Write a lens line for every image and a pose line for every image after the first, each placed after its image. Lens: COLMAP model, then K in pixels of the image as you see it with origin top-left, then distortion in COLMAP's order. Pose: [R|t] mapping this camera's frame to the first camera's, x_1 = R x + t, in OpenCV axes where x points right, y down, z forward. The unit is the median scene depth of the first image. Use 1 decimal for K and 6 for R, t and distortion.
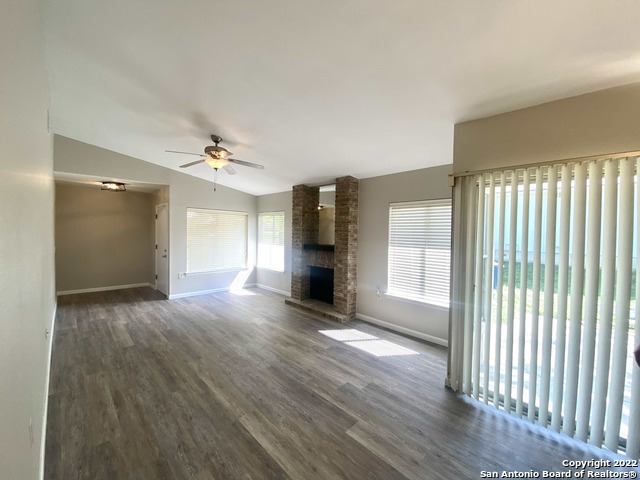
lens RADIAL K [[259.8, 0, 319.4], [0, 259.8, 236.3], [0, 0, 1]] dist [0.029549, -0.025042]
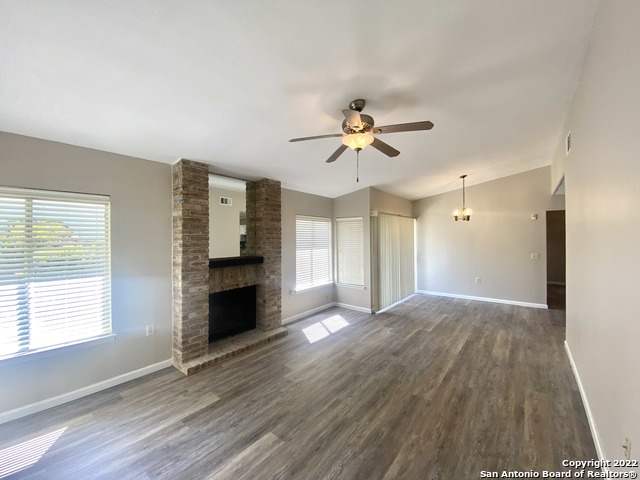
lens RADIAL K [[259.8, 0, 319.4], [0, 259.8, 236.3], [0, 0, 1]] dist [0.029549, -0.025042]
pose [[-0.130153, -0.006578, 0.991472, -1.060474], [0.025365, 0.999629, 0.009962, -0.042090], [-0.991169, 0.026446, -0.129937, 1.199528]]
